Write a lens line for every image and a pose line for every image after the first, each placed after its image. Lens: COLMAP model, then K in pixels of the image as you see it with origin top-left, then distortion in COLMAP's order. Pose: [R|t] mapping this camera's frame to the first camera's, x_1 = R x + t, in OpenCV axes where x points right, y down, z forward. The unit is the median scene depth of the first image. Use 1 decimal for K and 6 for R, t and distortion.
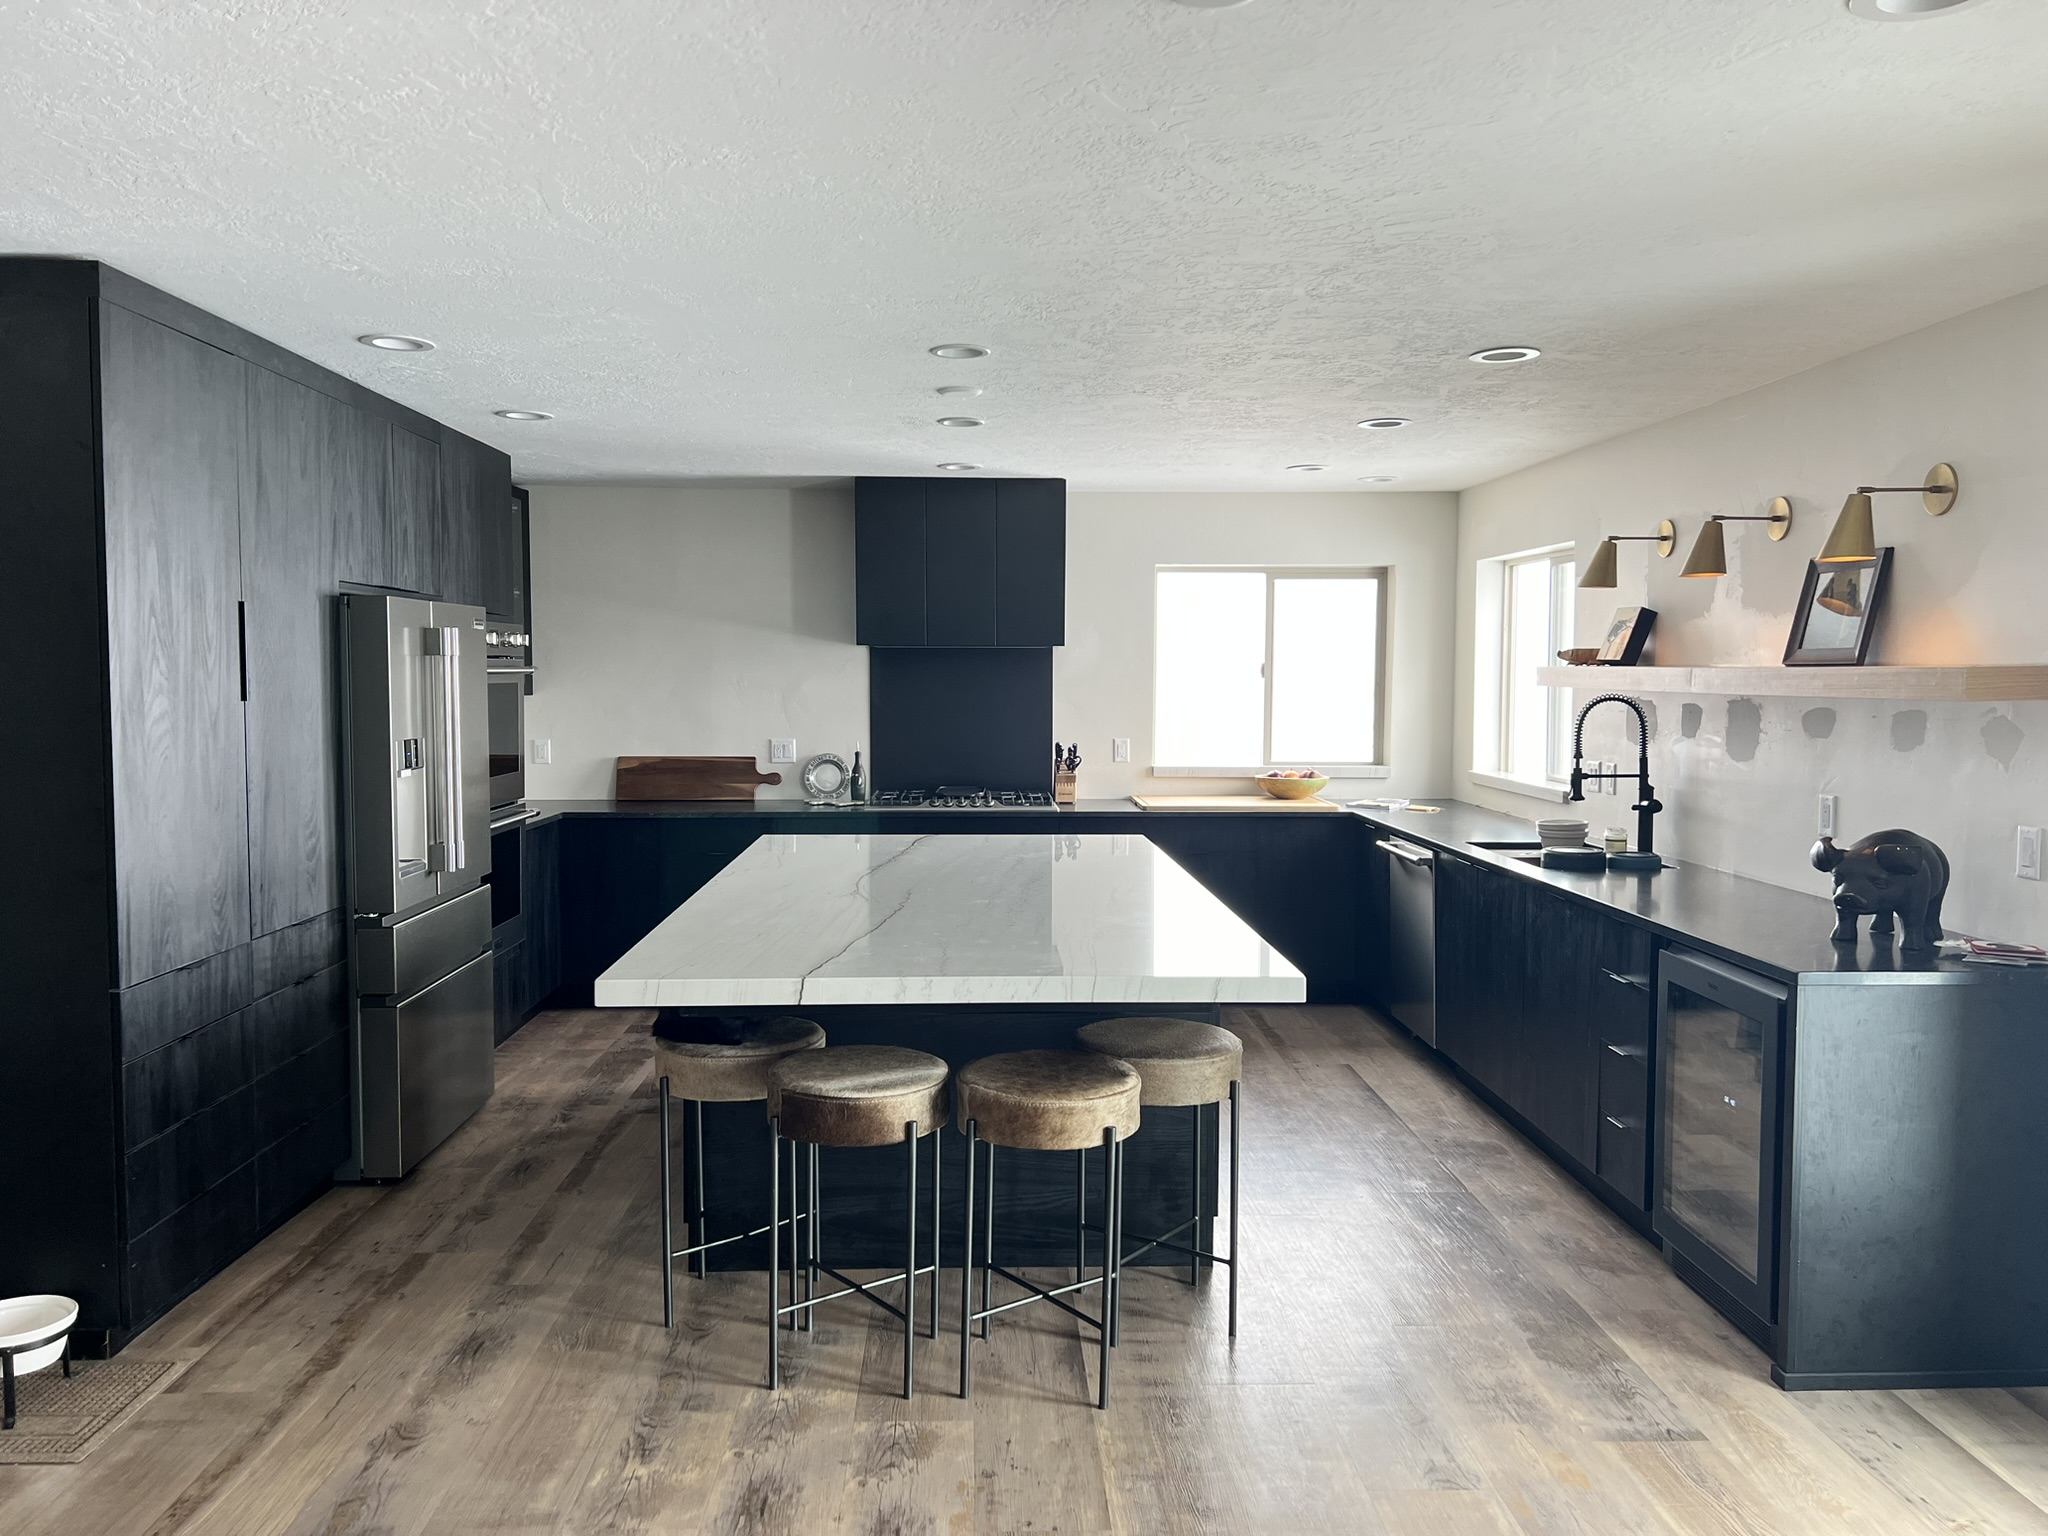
lens RADIAL K [[1543.0, 0, 1024.0], [0, 1543.0, 768.0], [0, 0, 1]] dist [0.082749, -0.090666]
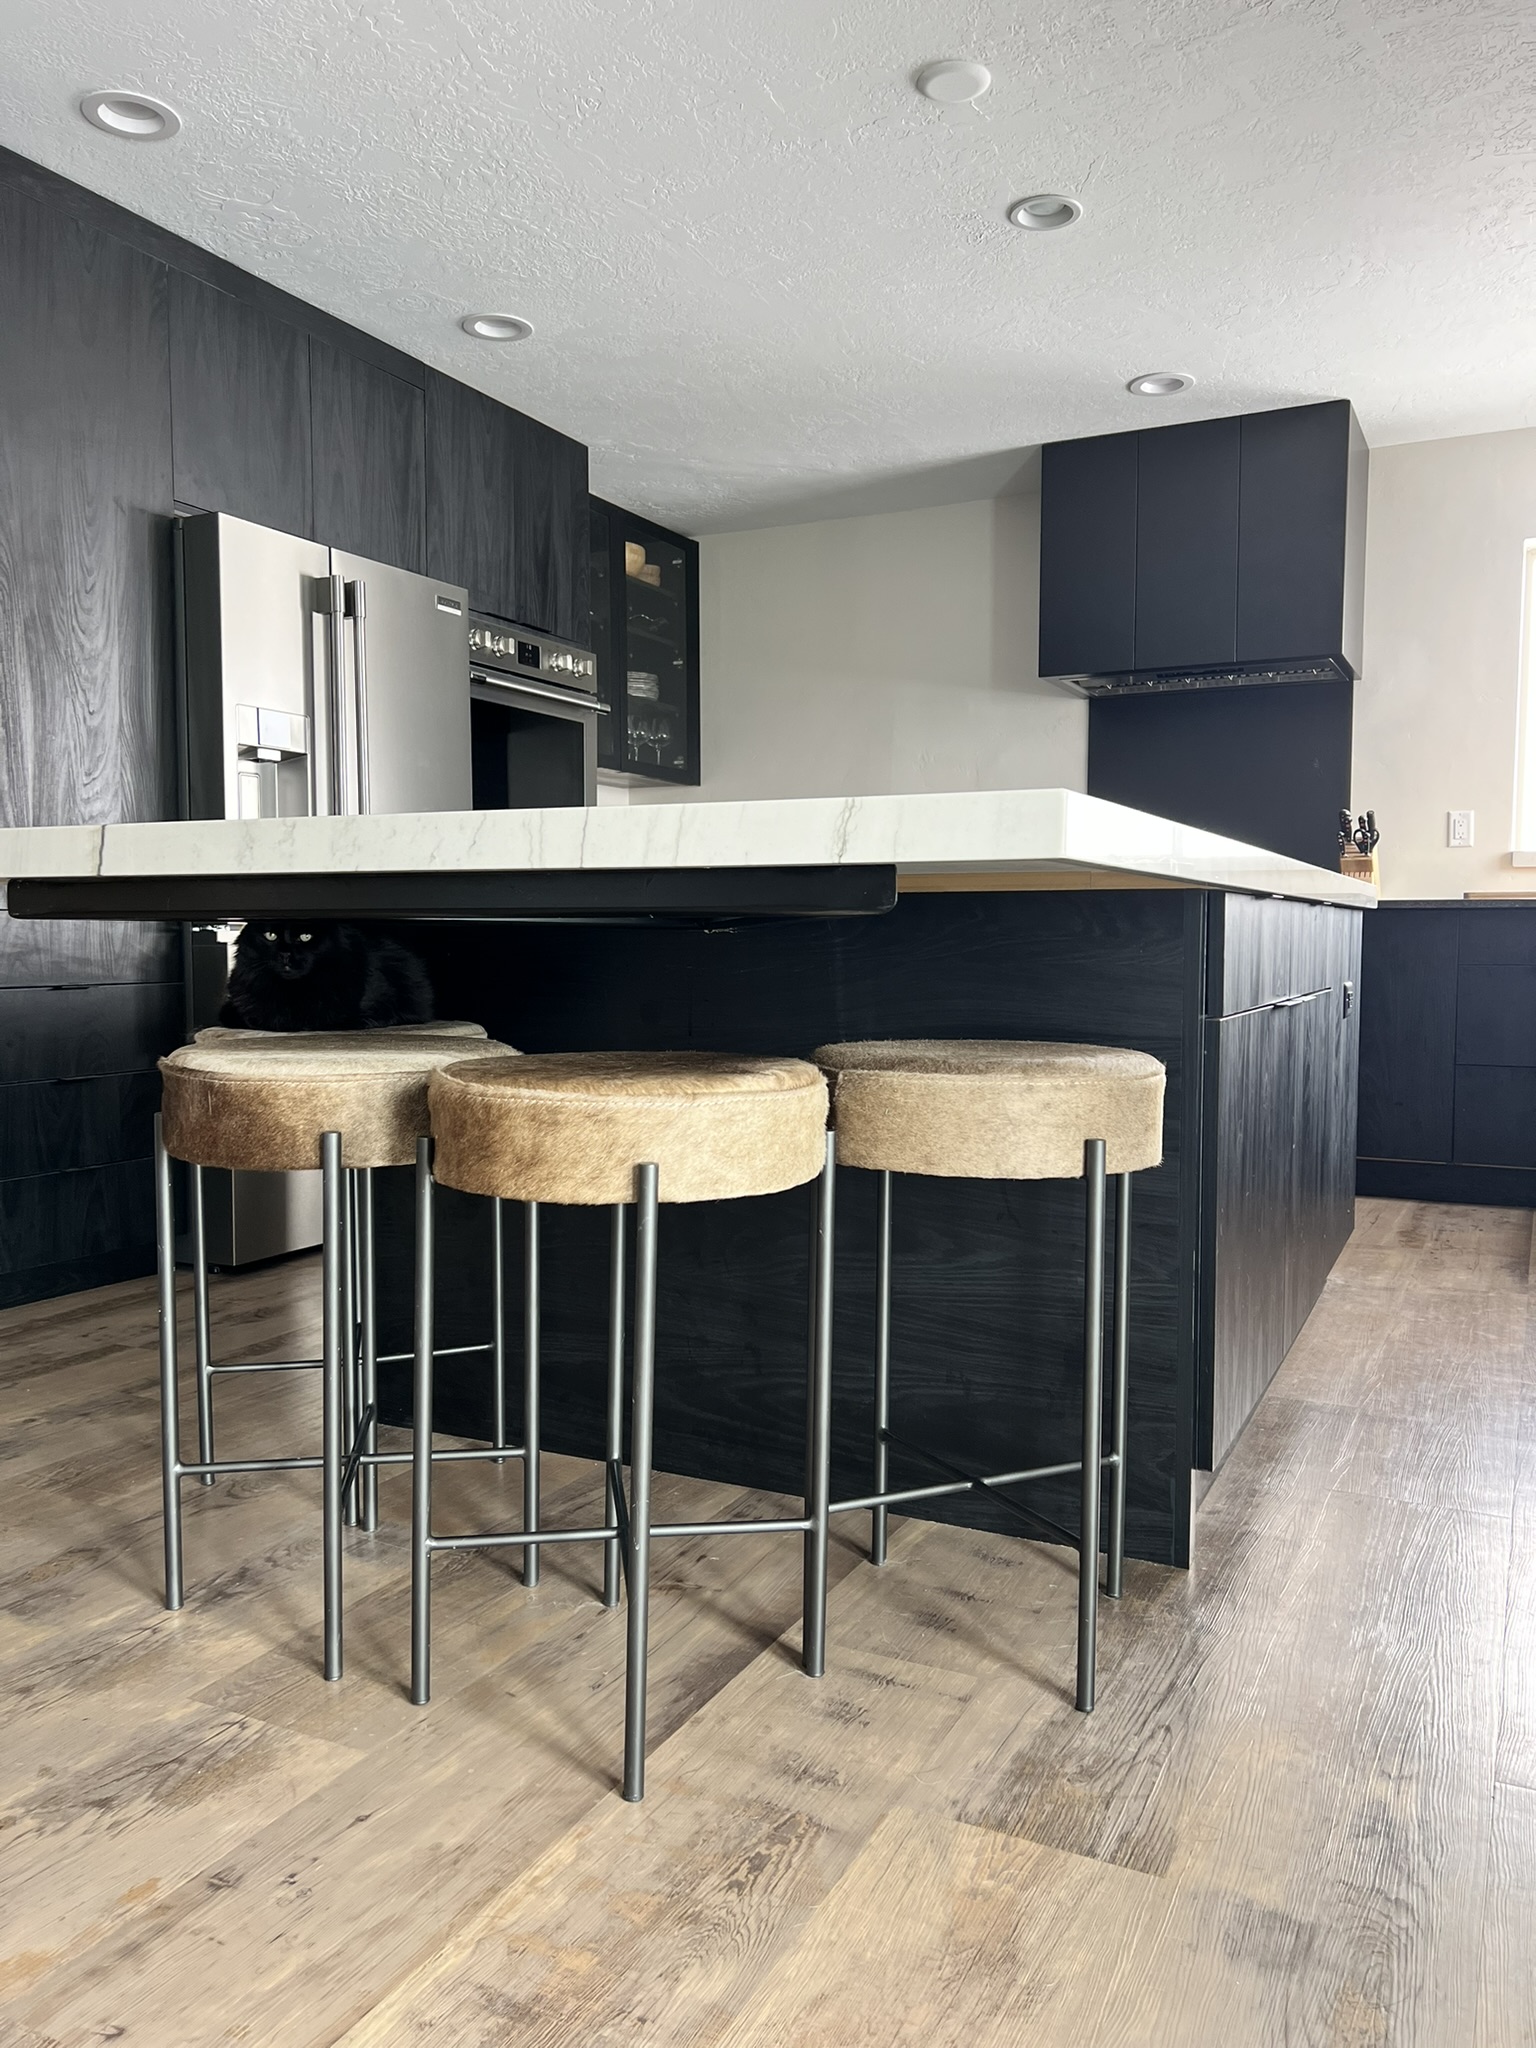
lens RADIAL K [[1543.0, 0, 776.0], [0, 1543.0, 1023.8], [0, 0, 1]] dist [0.082749, -0.090666]
pose [[0.879483, 0.025776, -0.475232, 0.138420], [-0.029145, 0.999575, 0.000278, 0.089369], [0.475037, 0.013606, 0.879861, 0.295715]]
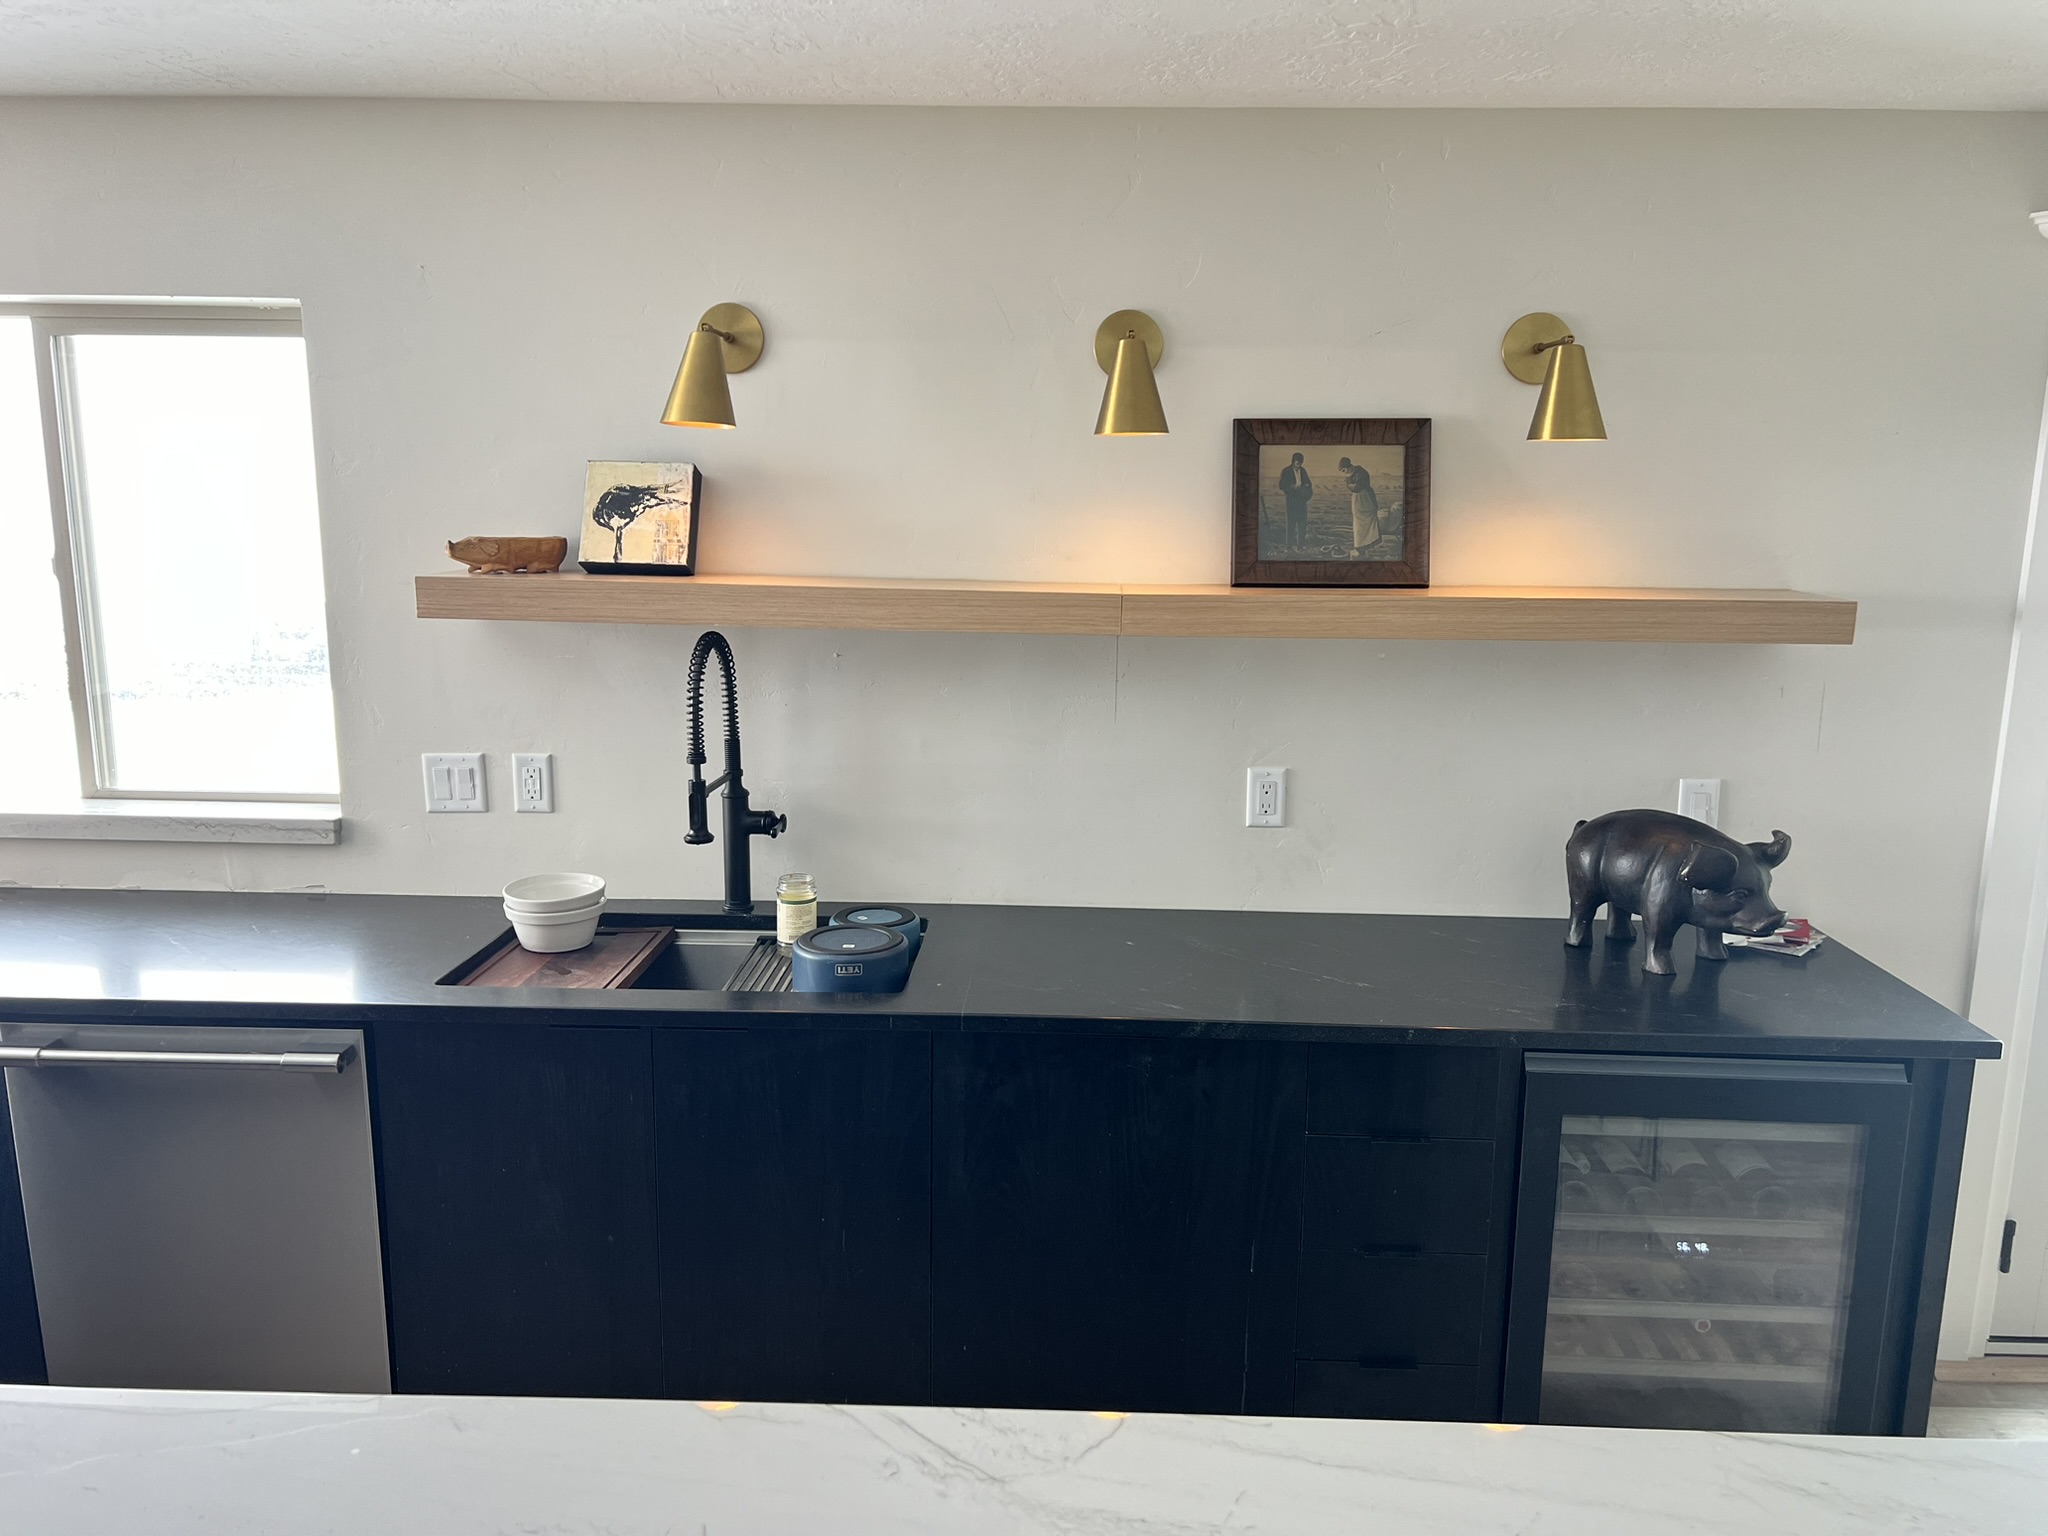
lens RADIAL K [[1543.0, 0, 1024.0], [0, 1543.0, 768.0], [0, 0, 1]] dist [0.082749, -0.090666]
pose [[0.060223, -0.193037, 0.979342, -0.145715], [0.047381, 0.980569, 0.190365, -0.102851], [-0.997060, 0.034938, 0.068199, 0.908760]]
